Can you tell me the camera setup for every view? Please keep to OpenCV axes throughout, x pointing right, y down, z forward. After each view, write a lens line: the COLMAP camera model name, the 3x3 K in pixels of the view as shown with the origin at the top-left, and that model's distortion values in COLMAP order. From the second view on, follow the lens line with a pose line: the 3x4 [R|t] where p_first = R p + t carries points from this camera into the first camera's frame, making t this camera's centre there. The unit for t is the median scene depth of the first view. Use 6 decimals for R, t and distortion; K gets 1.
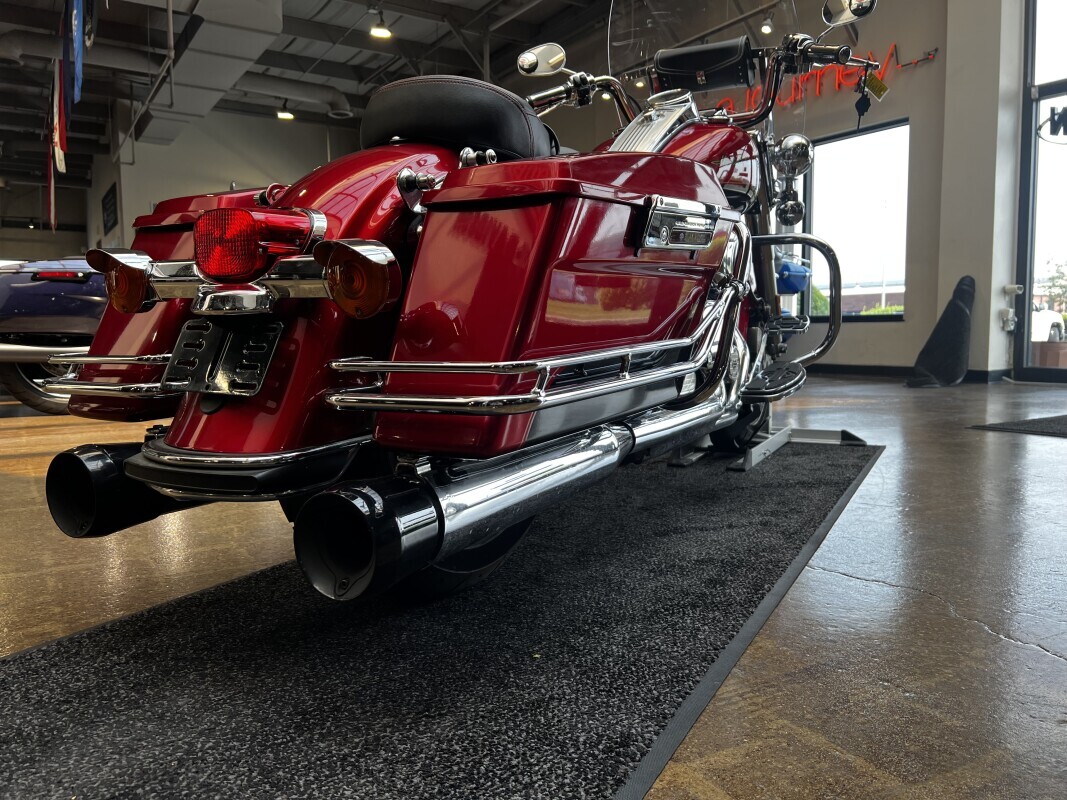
lens RADIAL K [[824.4, 0, 544.5], [0, 824.4, 401.2], [0, 0, 1]] dist [0.048826, -0.046835]
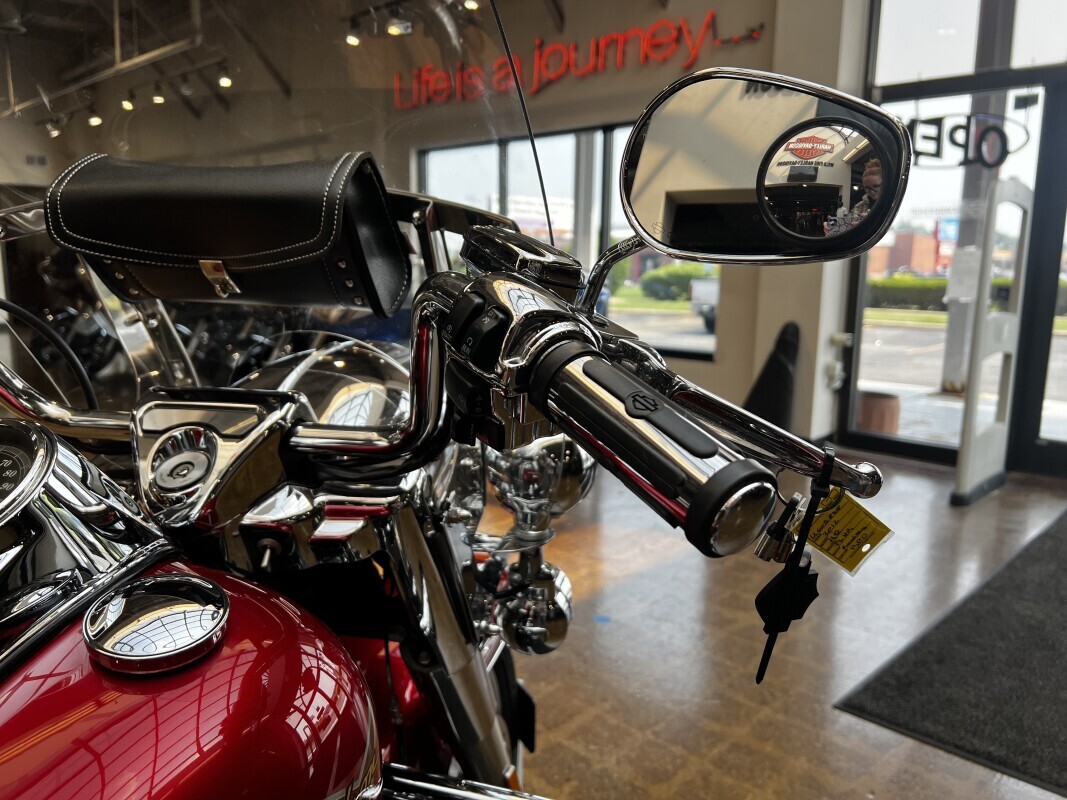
lens RADIAL K [[824.4, 0, 532.7], [0, 824.4, 397.2], [0, 0, 1]] dist [0.048826, -0.046835]
pose [[0.976580, -0.009517, 0.214943, 0.222385], [-0.008153, 0.996667, 0.081170, -0.357069], [-0.214999, -0.081021, 0.973248, 0.667503]]
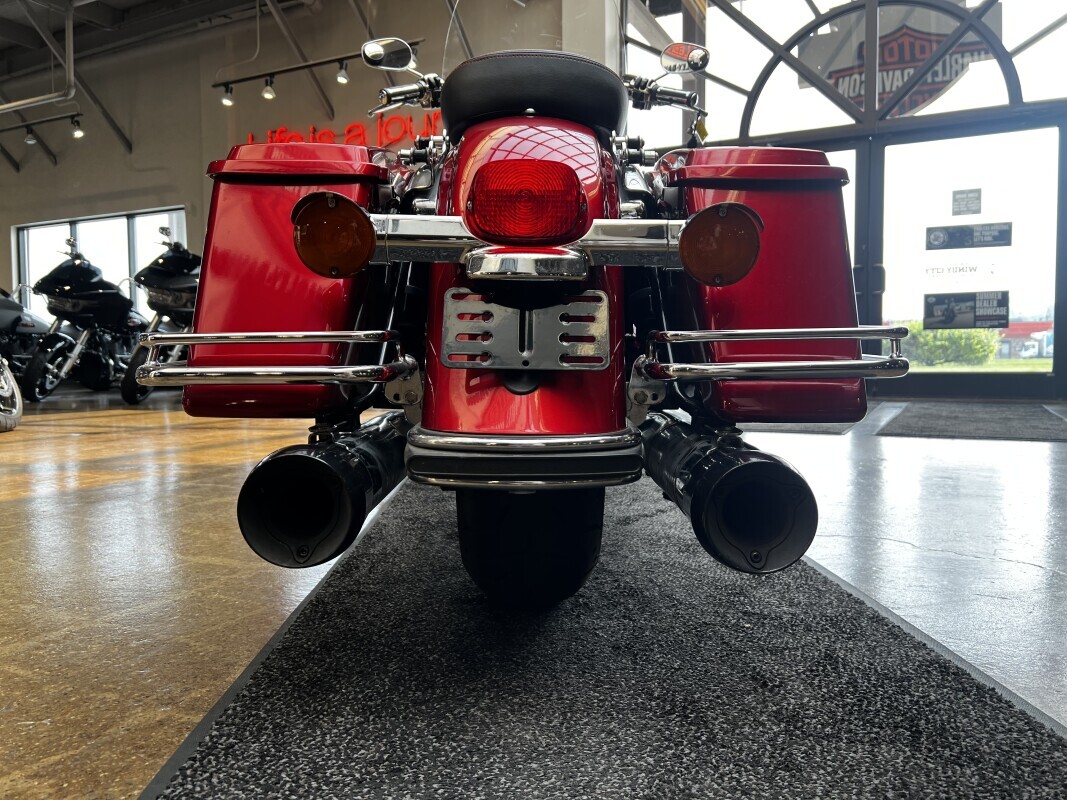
lens RADIAL K [[824.4, 0, 535.4], [0, 824.4, 399.3], [0, 0, 1]] dist [0.048826, -0.046835]
pose [[0.856122, -0.025953, 0.516121, -0.421881], [0.046299, 0.998574, -0.026586, 0.022763], [-0.514695, 0.046656, 0.856103, 0.131032]]
